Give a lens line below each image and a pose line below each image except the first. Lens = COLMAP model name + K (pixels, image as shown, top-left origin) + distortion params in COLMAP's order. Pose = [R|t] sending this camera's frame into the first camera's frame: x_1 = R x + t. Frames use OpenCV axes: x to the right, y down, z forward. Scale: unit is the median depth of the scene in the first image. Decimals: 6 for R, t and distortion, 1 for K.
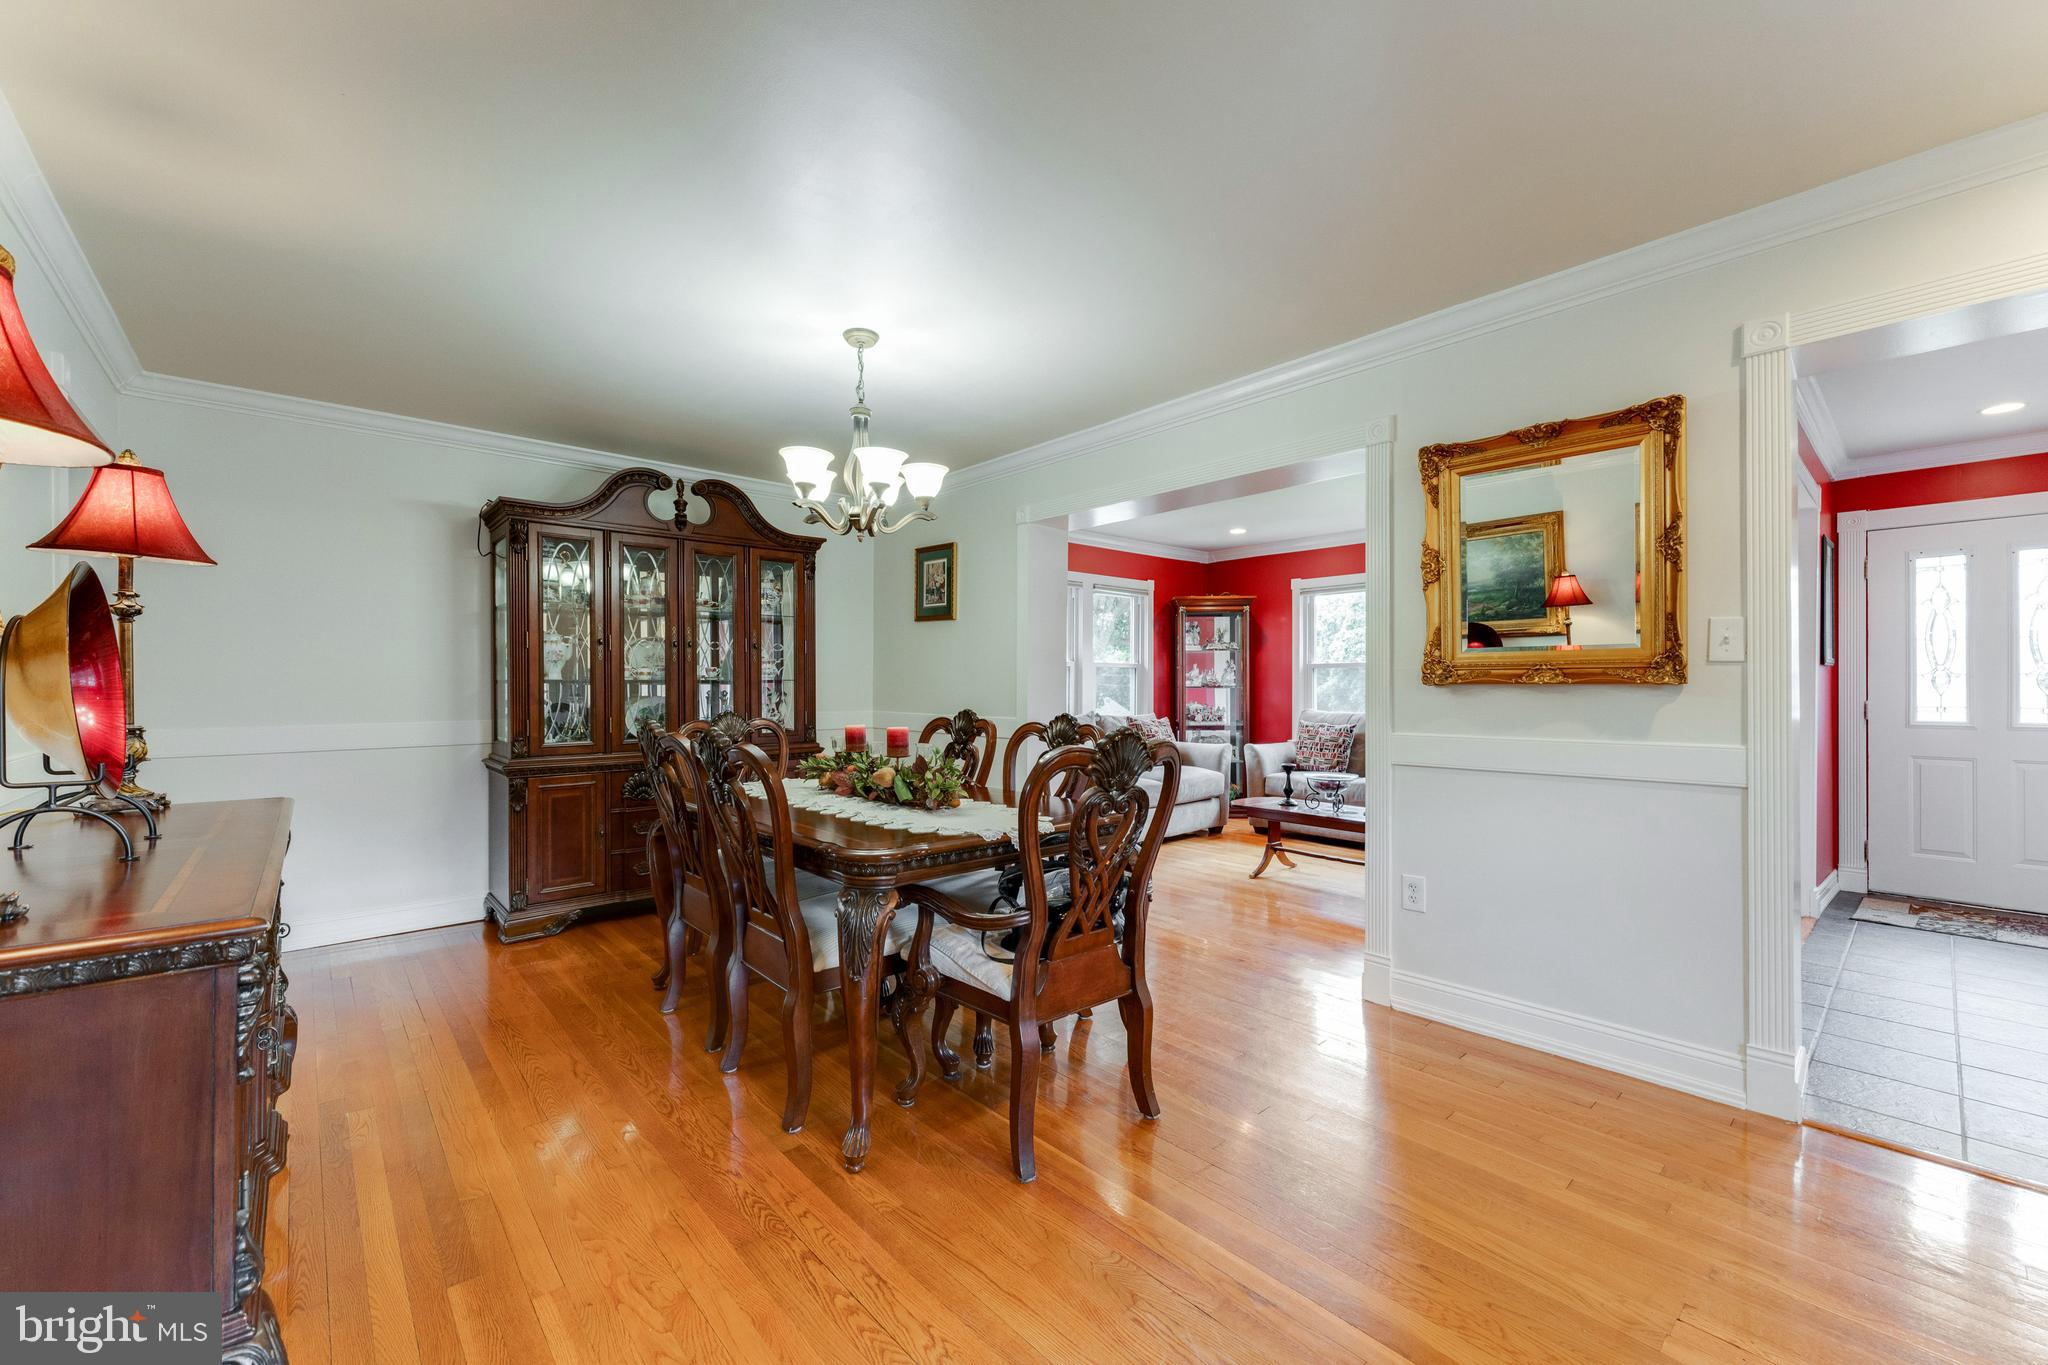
lens RADIAL K [[816.1, 0, 1016.7], [0, 816.1, 688.7], [0, 0, 1]] dist [-0.003964, -0.000064]
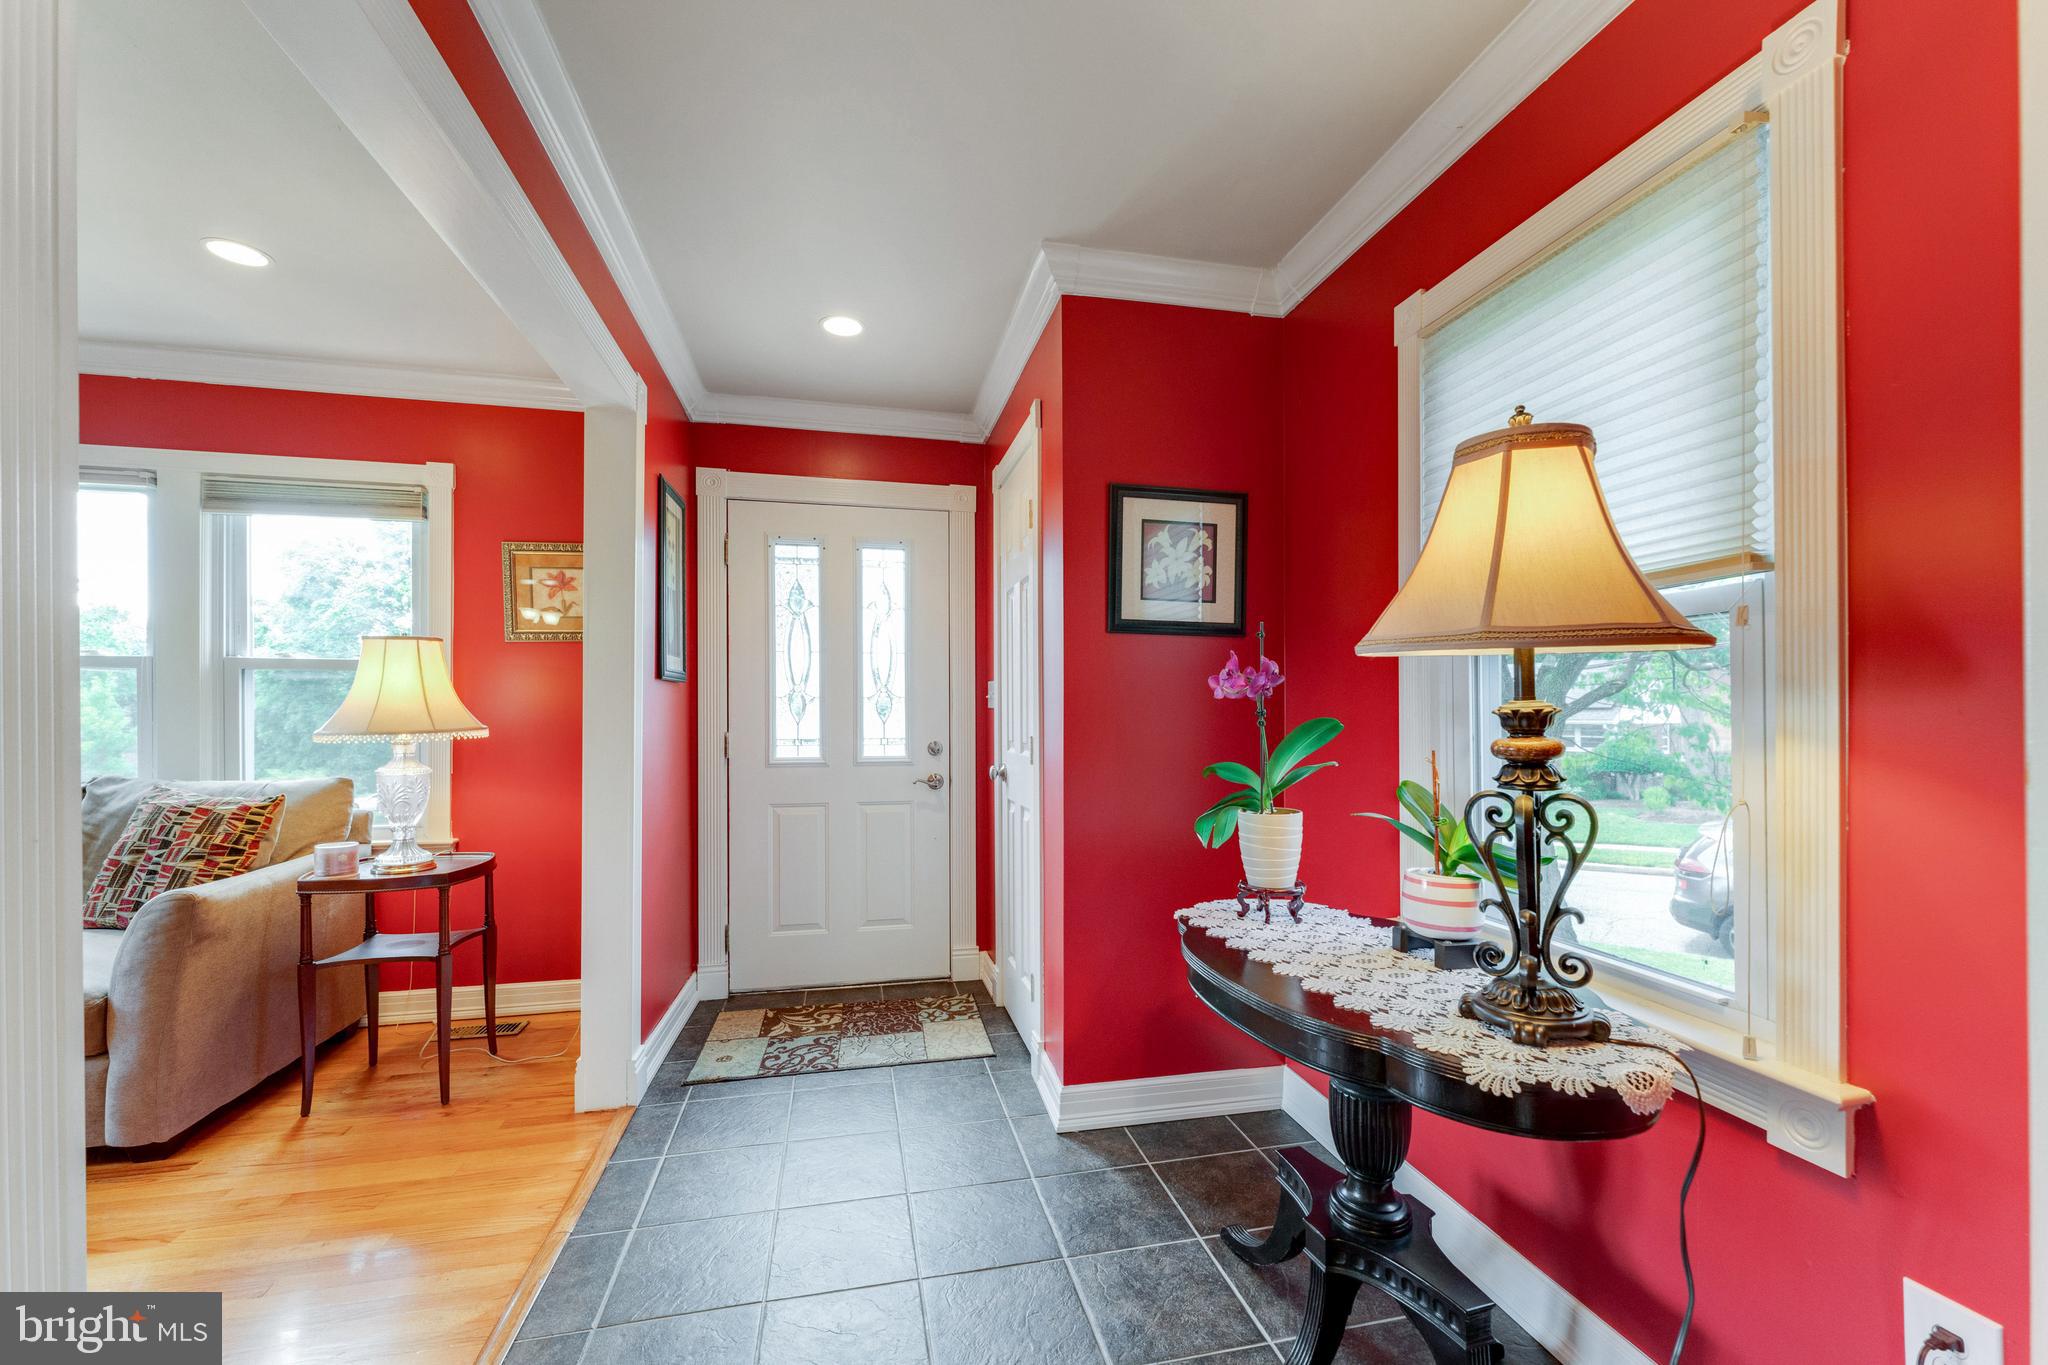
lens RADIAL K [[816.1, 0, 1024.1], [0, 816.1, 710.9], [0, 0, 1]] dist [-0.003964, -0.000064]
pose [[0.482652, -0.001414, 0.875811, 0.385915], [0.000151, 0.999999, 0.001531, -0.004373], [-0.875812, -0.000607, 0.482652, 0.299578]]
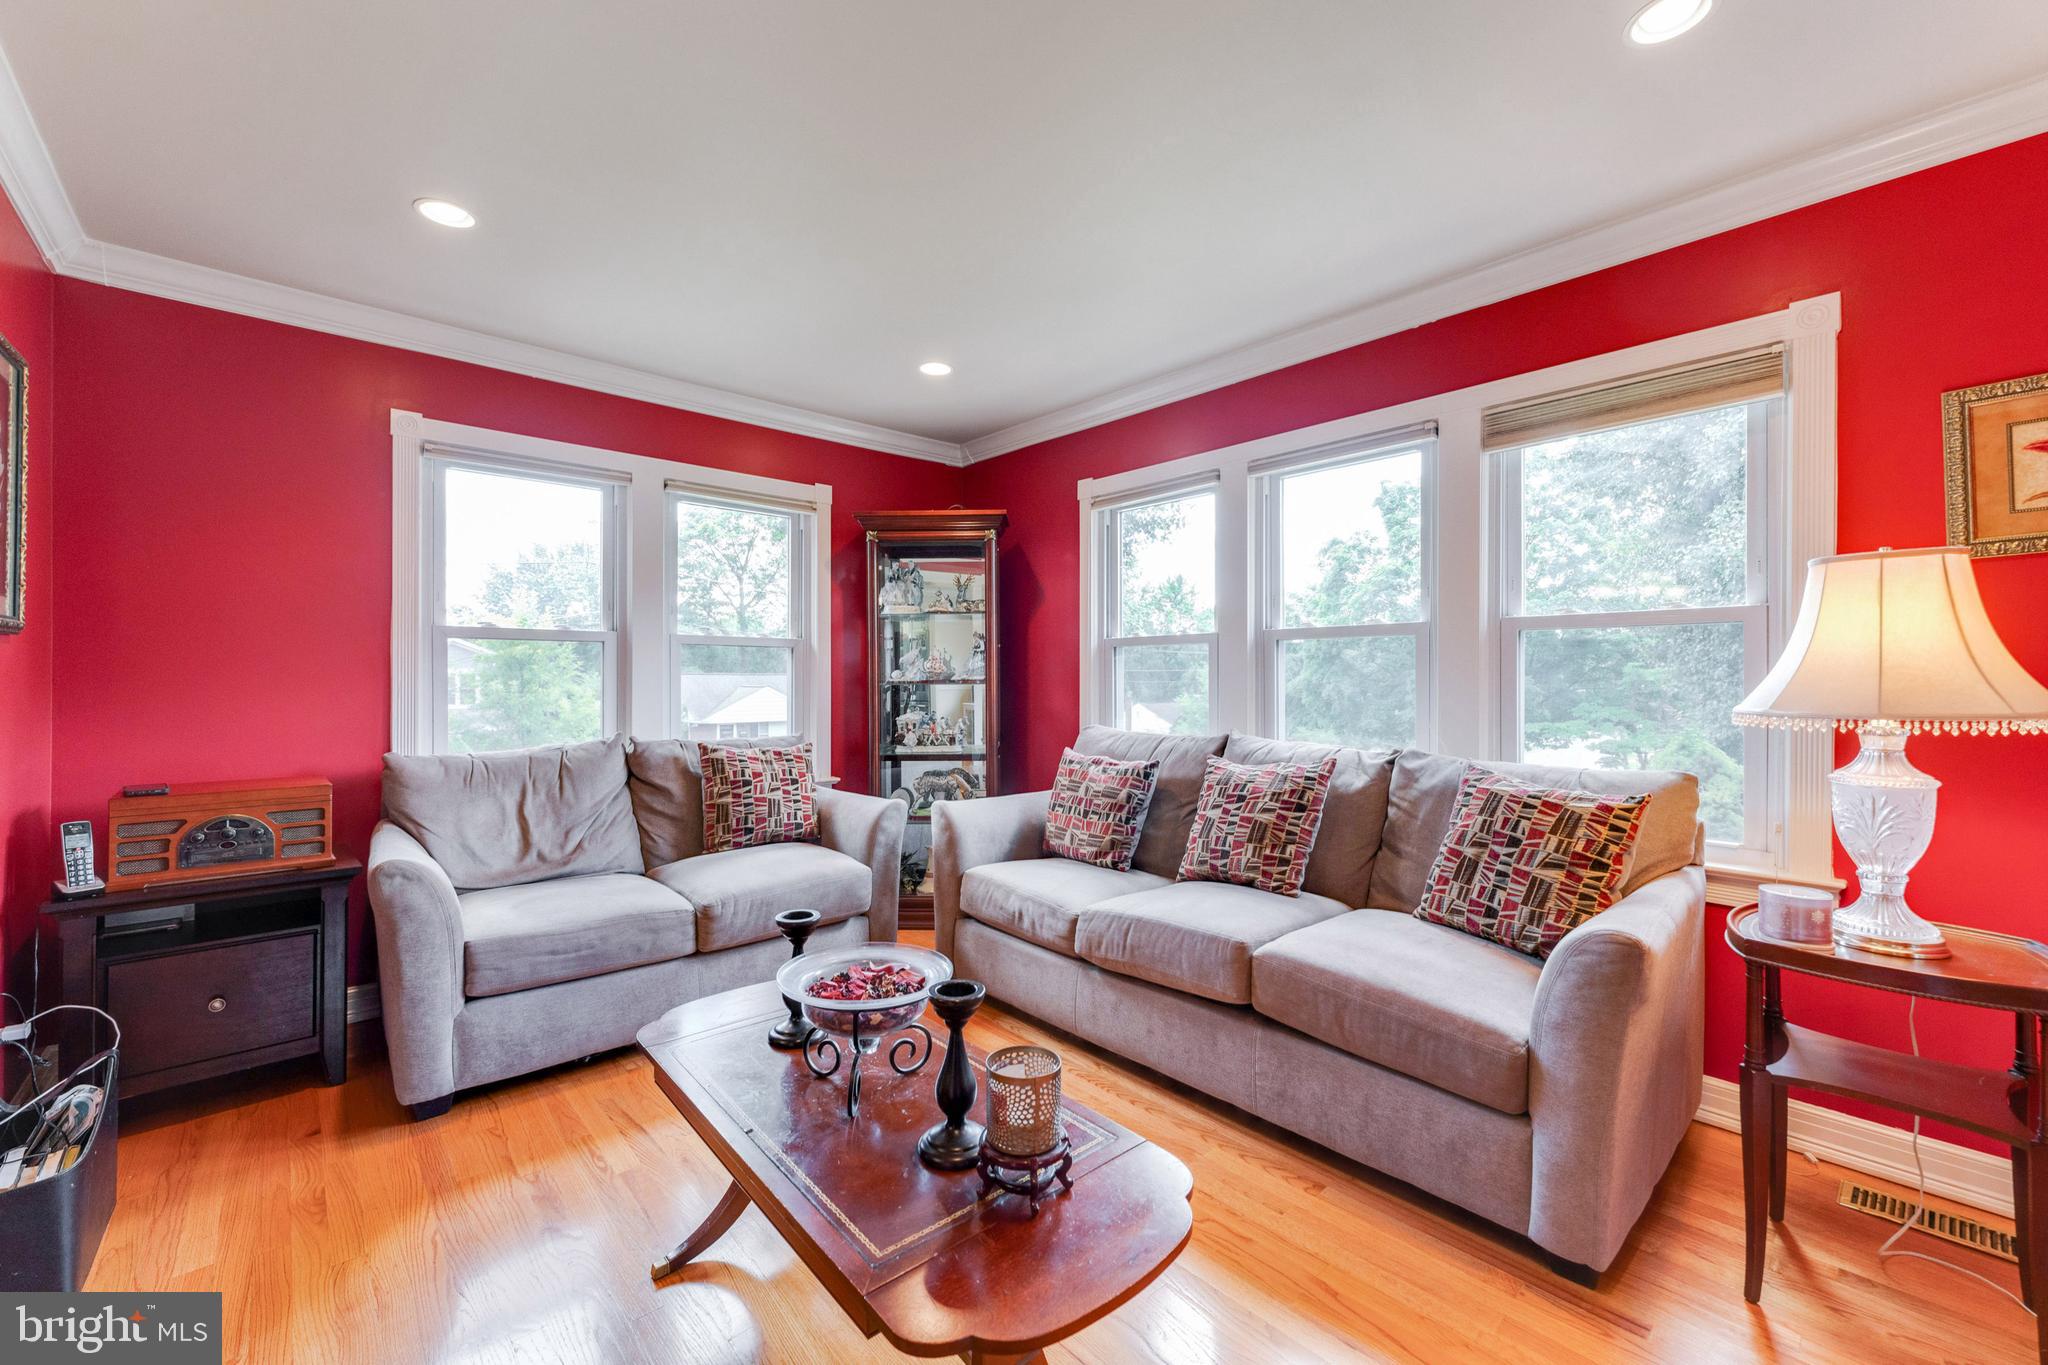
lens RADIAL K [[816.1, 0, 1019.4], [0, 816.1, 680.3], [0, 0, 1]] dist [-0.003964, -0.000064]
pose [[0.999990, -0.000914, -0.004381, 0.336503], [0.000916, 0.999999, 0.000617, -0.003815], [0.004380, -0.000621, 0.999990, 0.520162]]
